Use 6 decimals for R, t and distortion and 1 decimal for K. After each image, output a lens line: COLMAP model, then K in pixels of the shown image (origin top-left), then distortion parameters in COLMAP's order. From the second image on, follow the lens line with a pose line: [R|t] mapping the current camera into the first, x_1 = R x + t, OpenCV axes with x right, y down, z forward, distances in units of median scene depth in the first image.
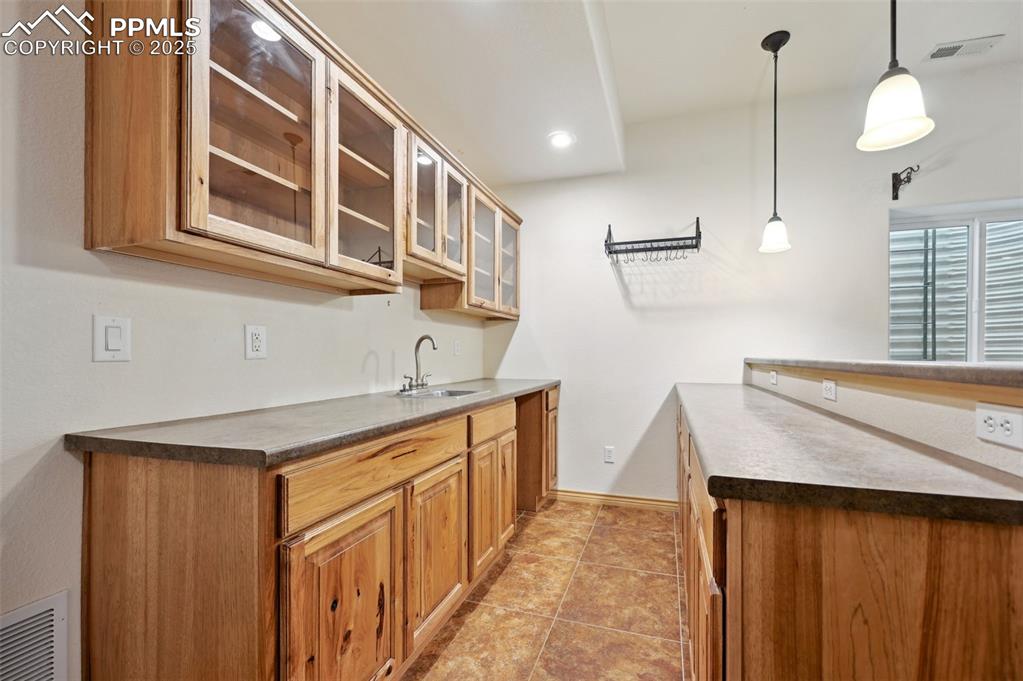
lens RADIAL K [[416.5, 0, 522.7], [0, 416.5, 349.6], [0, 0, 1]] dist [0.000012, 0.000105]
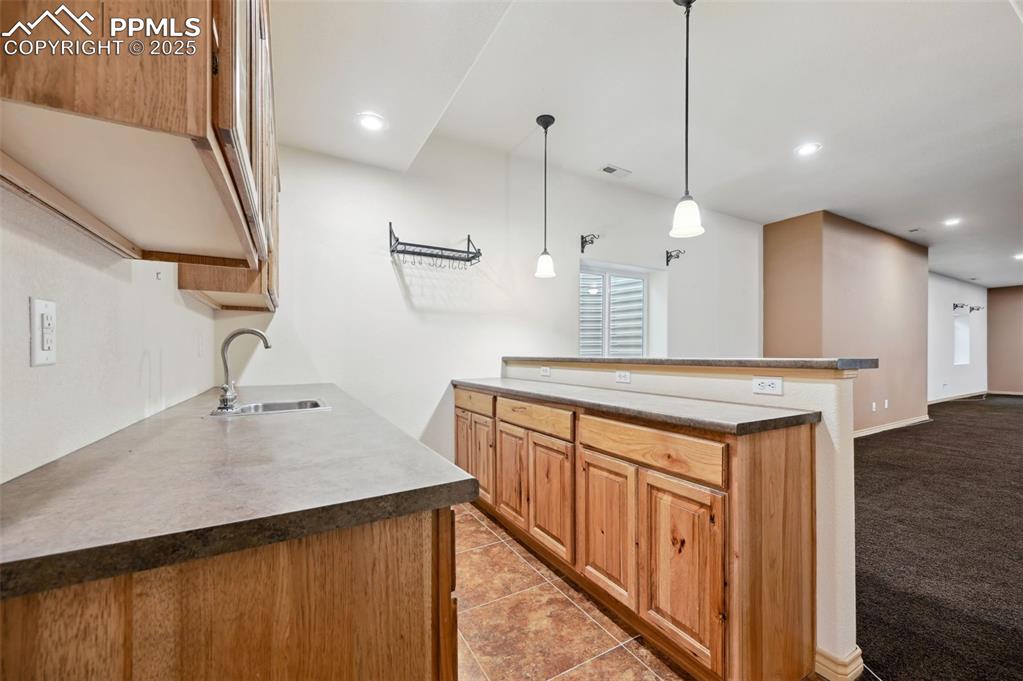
lens RADIAL K [[416.5, 0, 522.7], [0, 416.5, 349.6], [0, 0, 1]] dist [0.000012, 0.000105]
pose [[0.665746, 0.004632, 0.746164, -0.447709], [-0.005826, 0.999983, -0.001009, -0.000147], [-0.746155, -0.003676, 0.665762, 0.159373]]
